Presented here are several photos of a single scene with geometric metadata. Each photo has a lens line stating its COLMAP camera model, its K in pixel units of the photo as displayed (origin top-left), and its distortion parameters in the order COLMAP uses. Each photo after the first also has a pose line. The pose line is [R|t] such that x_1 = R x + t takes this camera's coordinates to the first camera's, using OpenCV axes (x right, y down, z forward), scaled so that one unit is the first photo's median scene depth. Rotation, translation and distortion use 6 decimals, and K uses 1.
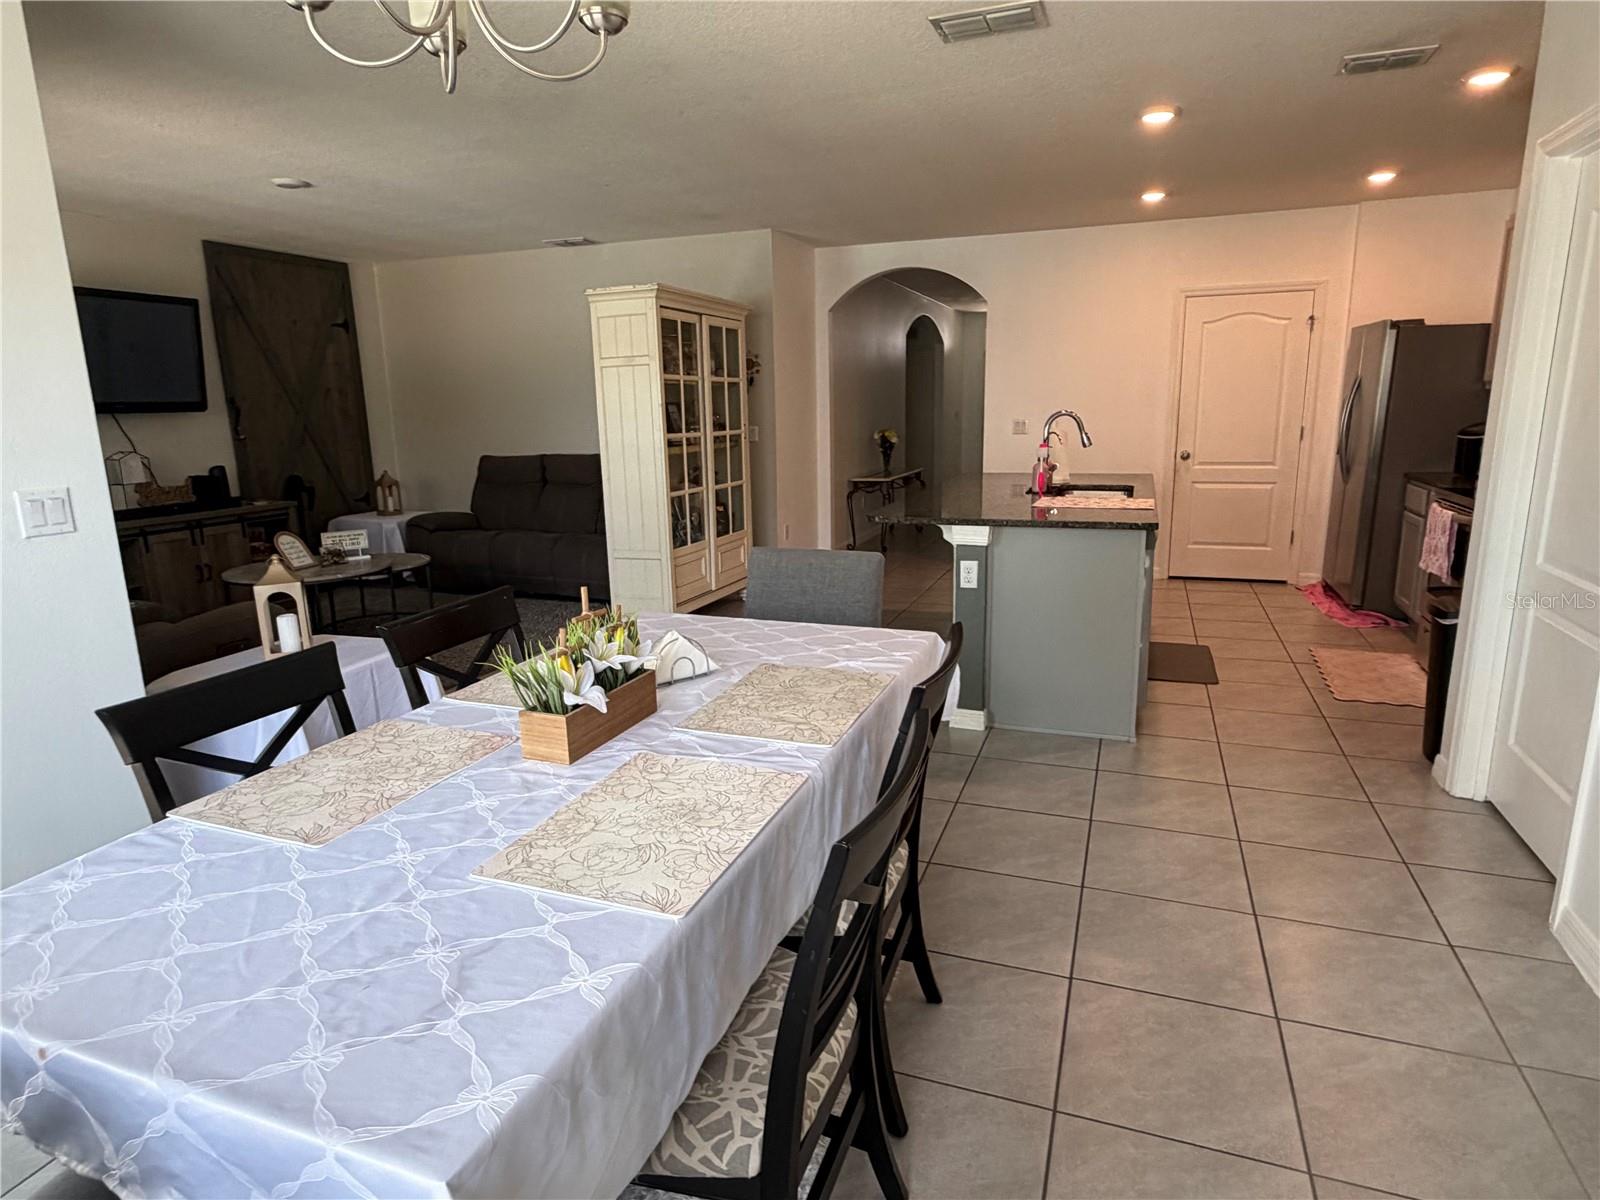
lens RADIAL K [[922.7, 0, 798.3], [0, 922.7, 603.8], [0, 0, 1]] dist [0.002591, 0.000690]
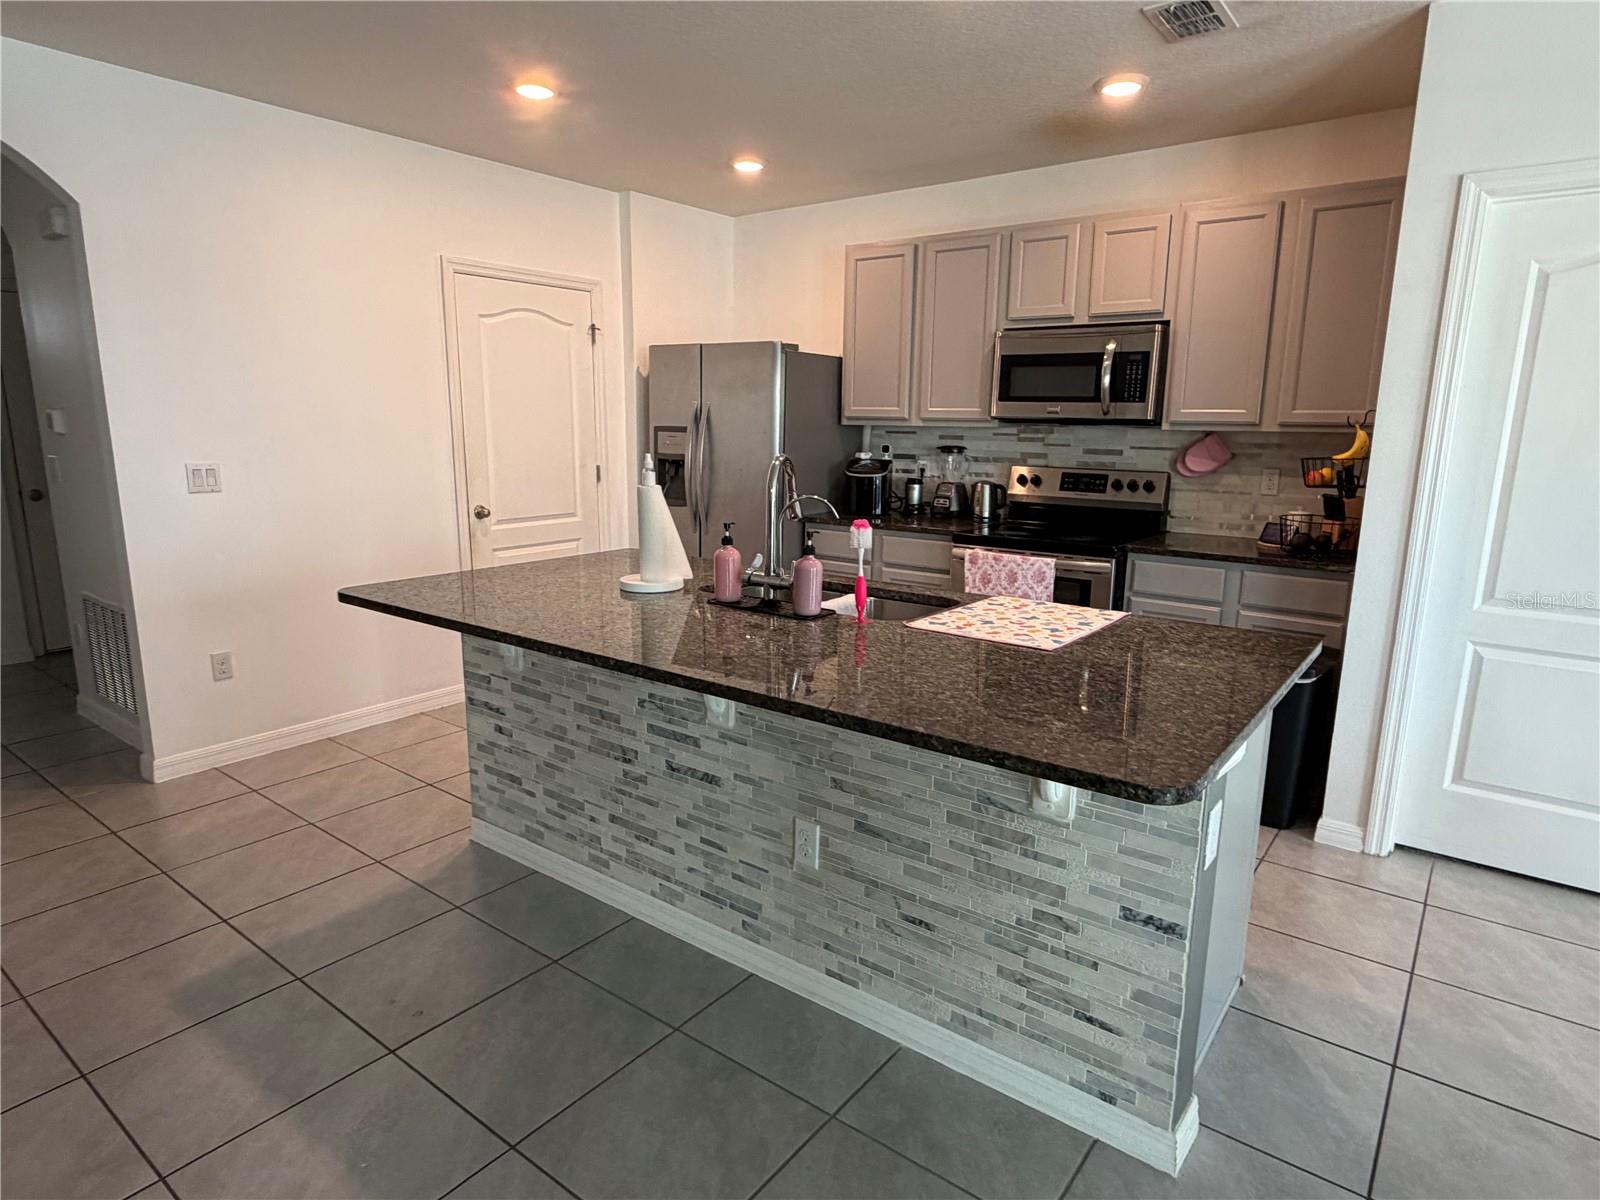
lens RADIAL K [[922.7, 0, 798.3], [0, 922.7, 603.8], [0, 0, 1]] dist [0.002591, 0.000690]
pose [[0.296486, -0.167057, 0.940313, -0.158354], [0.189187, 0.975344, 0.113629, -0.133678], [-0.936111, 0.144206, 0.320781, 0.605220]]
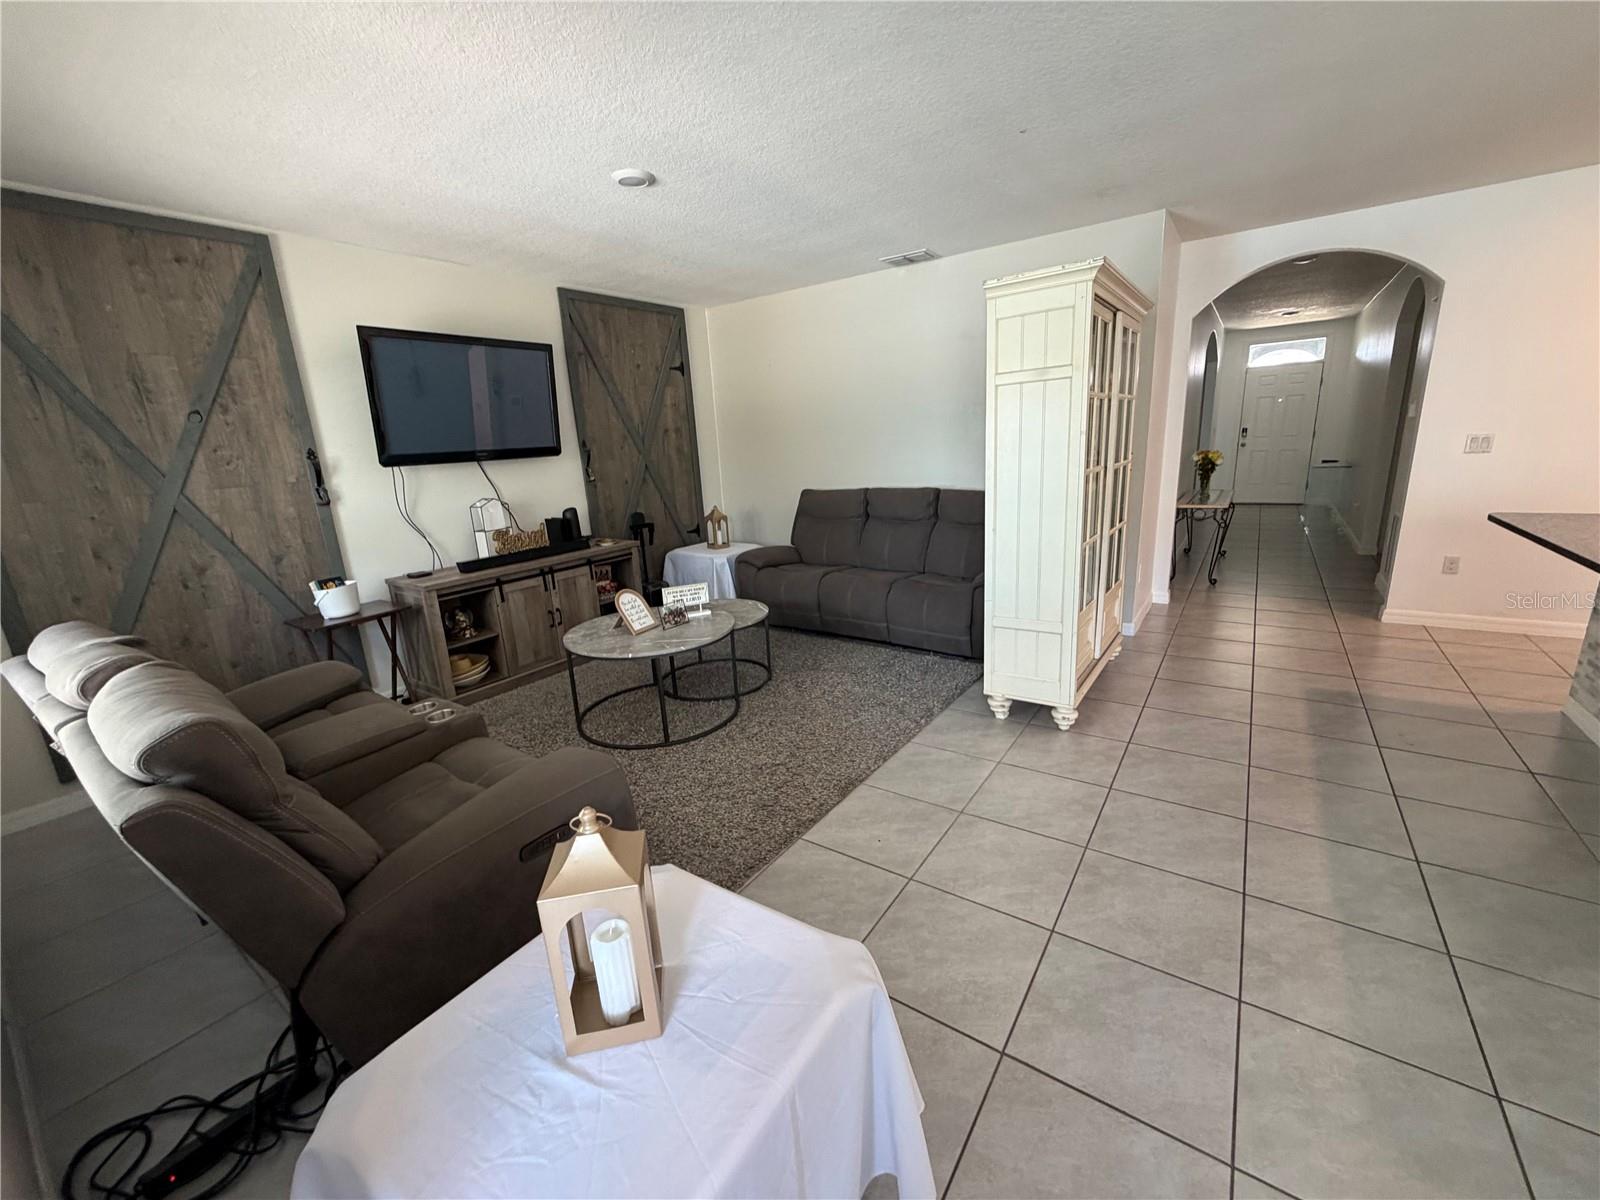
lens RADIAL K [[640.4, 0, 797.5], [0, 640.4, 601.7], [0, 0, 1]] dist [-0.000697, 0.000096]
pose [[0.966989, 0.029062, -0.253155, -0.192458], [-0.017442, 0.998694, 0.048026, -0.081734], [0.254220, -0.042025, 0.966233, 0.357953]]
